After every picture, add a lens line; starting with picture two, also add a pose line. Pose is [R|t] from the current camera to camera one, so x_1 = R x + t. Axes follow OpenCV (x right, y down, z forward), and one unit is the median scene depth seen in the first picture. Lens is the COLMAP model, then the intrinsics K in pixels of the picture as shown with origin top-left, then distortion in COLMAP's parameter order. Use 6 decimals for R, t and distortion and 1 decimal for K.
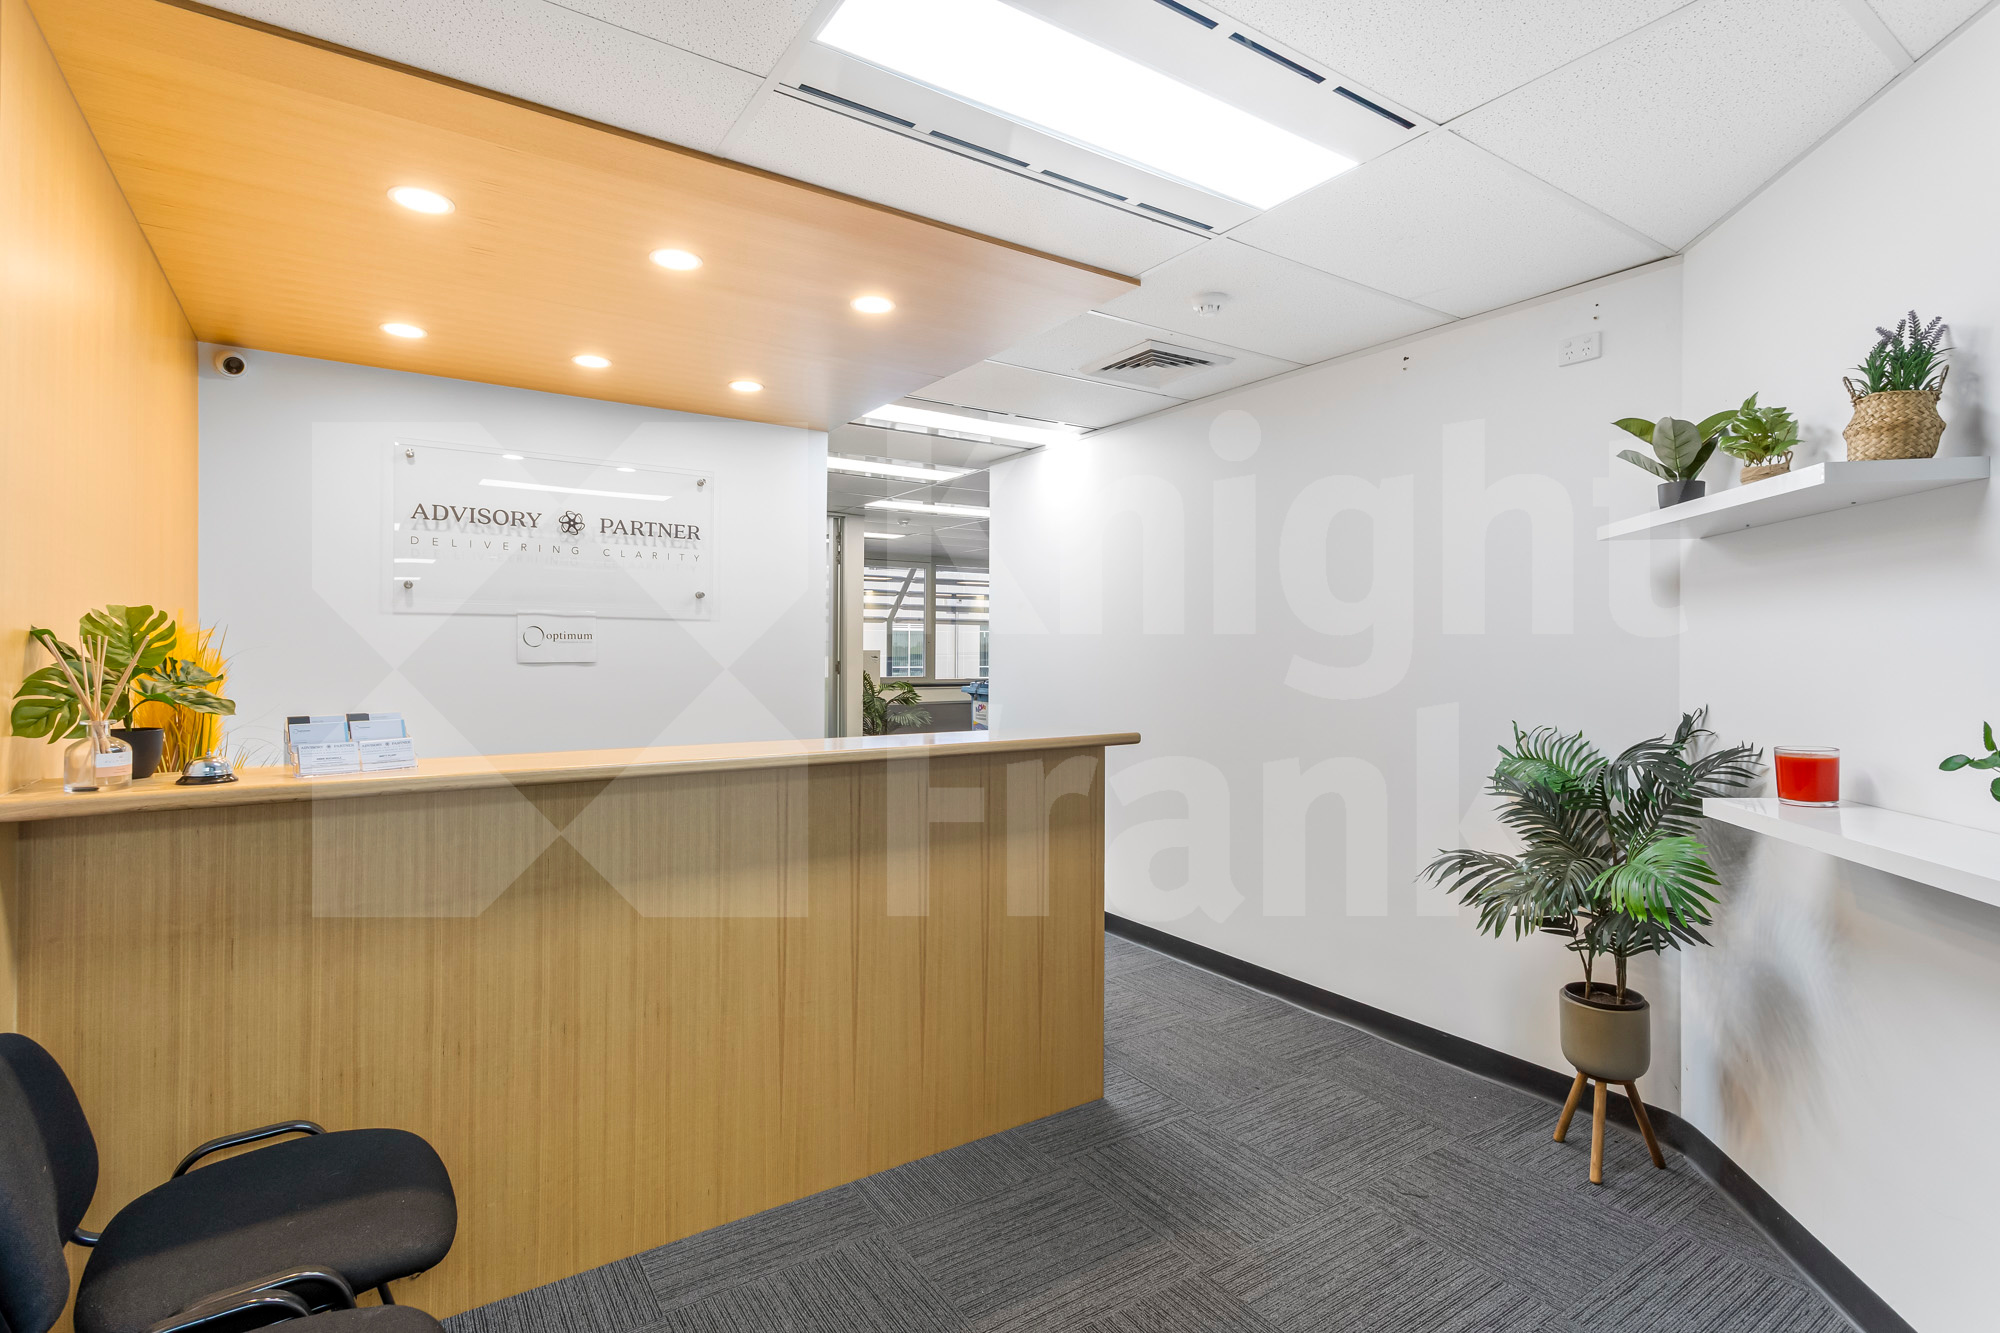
lens RADIAL K [[955.7, 0, 999.1], [0, 955.7, 656.2], [0, 0, 1]] dist [-0.003600, 0.000026]
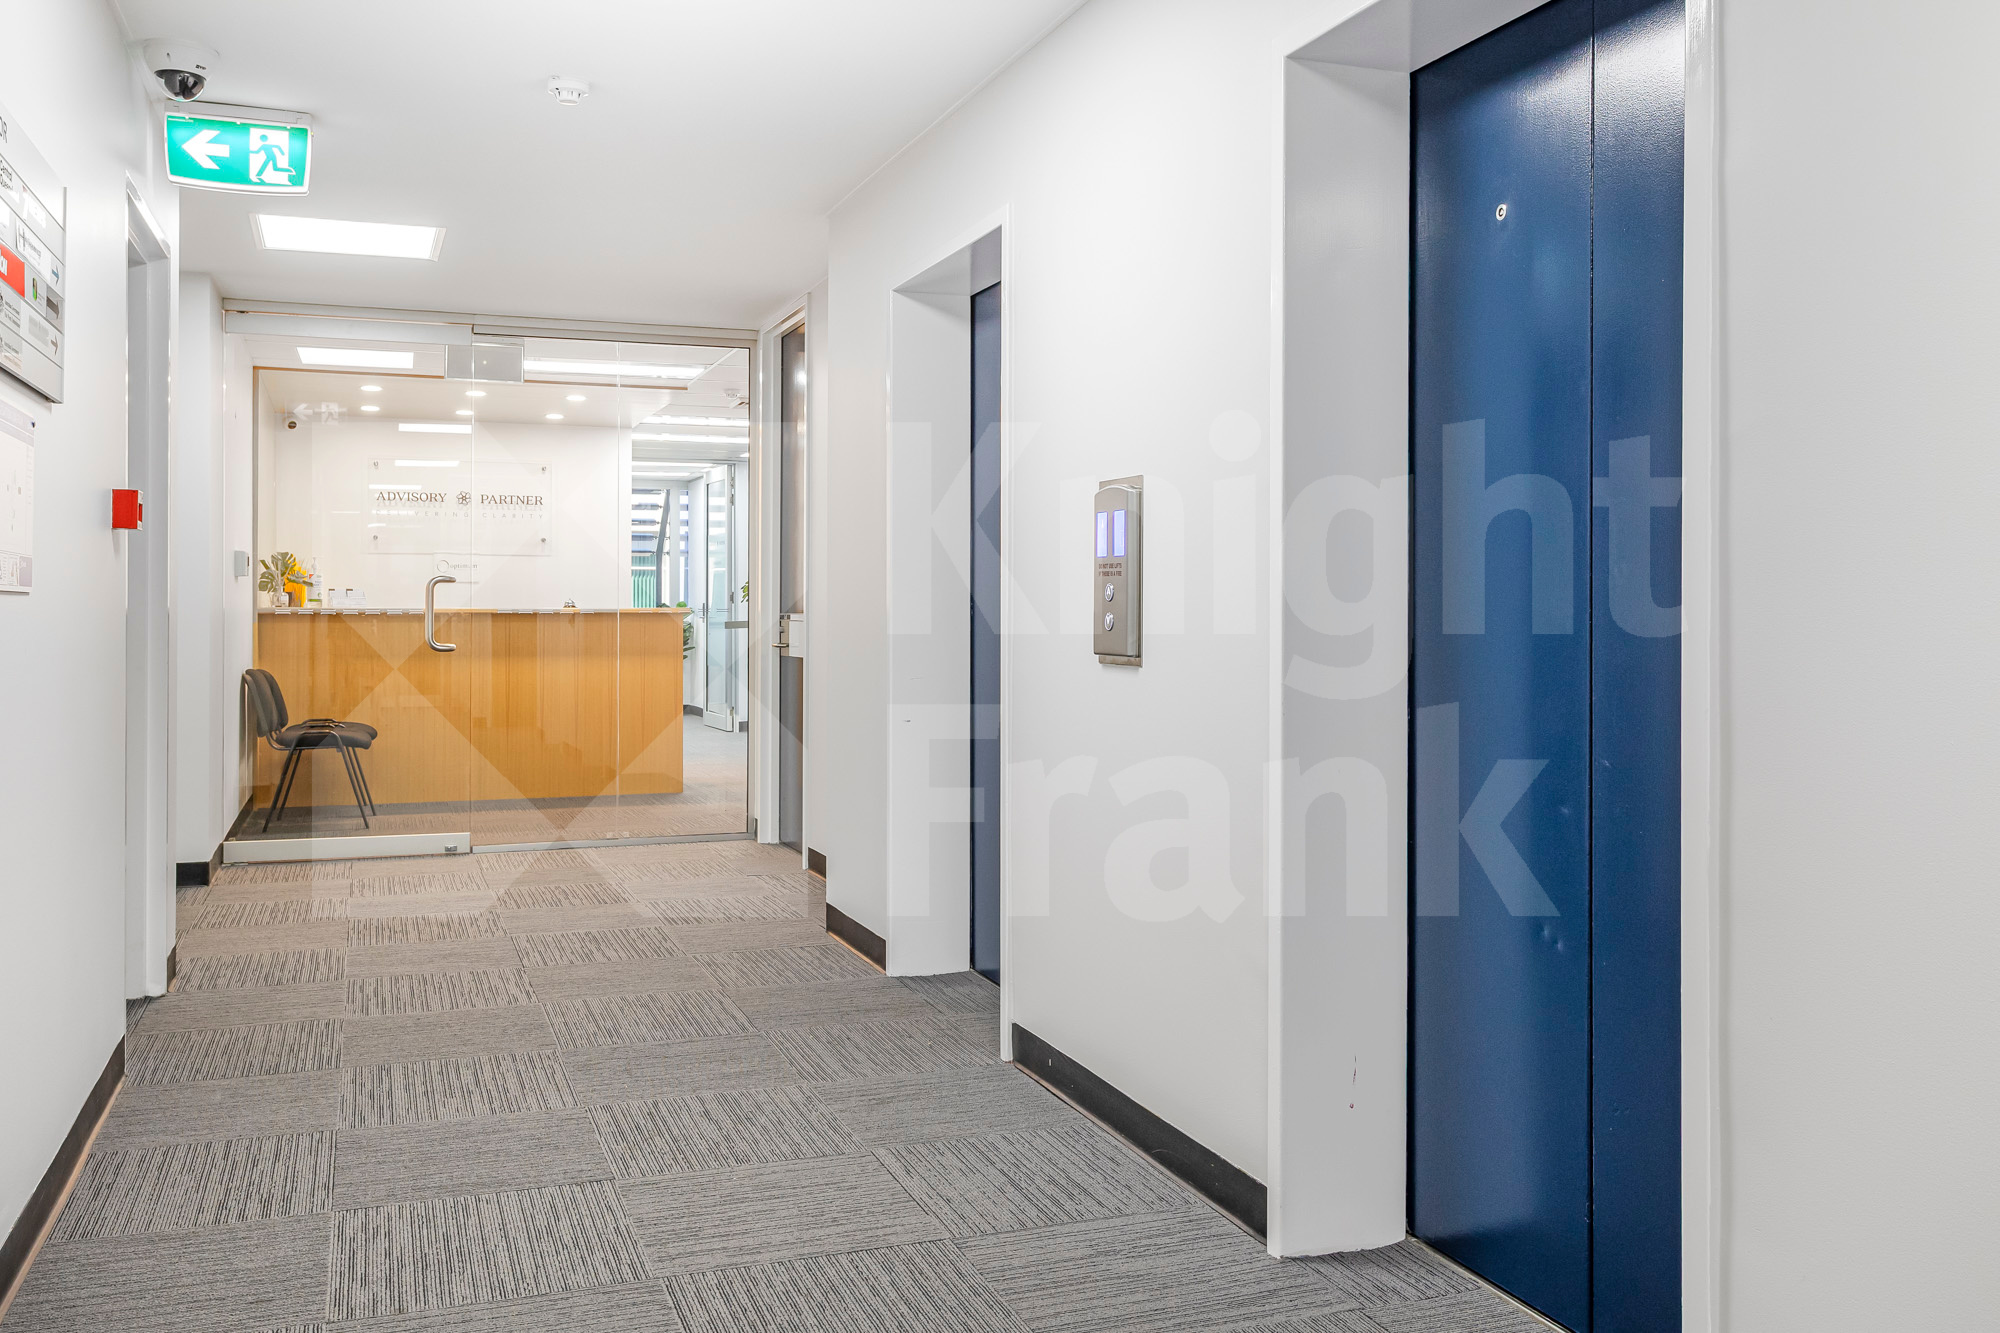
lens RADIAL K [[1719.5, 0, 1001.3], [0, 1719.5, 662.0], [0, 0, 1]] dist [0.005916, 0.001199]
pose [[0.972109, 0.011436, -0.234249, 1.172381], [-0.004909, 0.999584, 0.028427, 0.057204], [0.234477, -0.026484, 0.971761, -1.710538]]
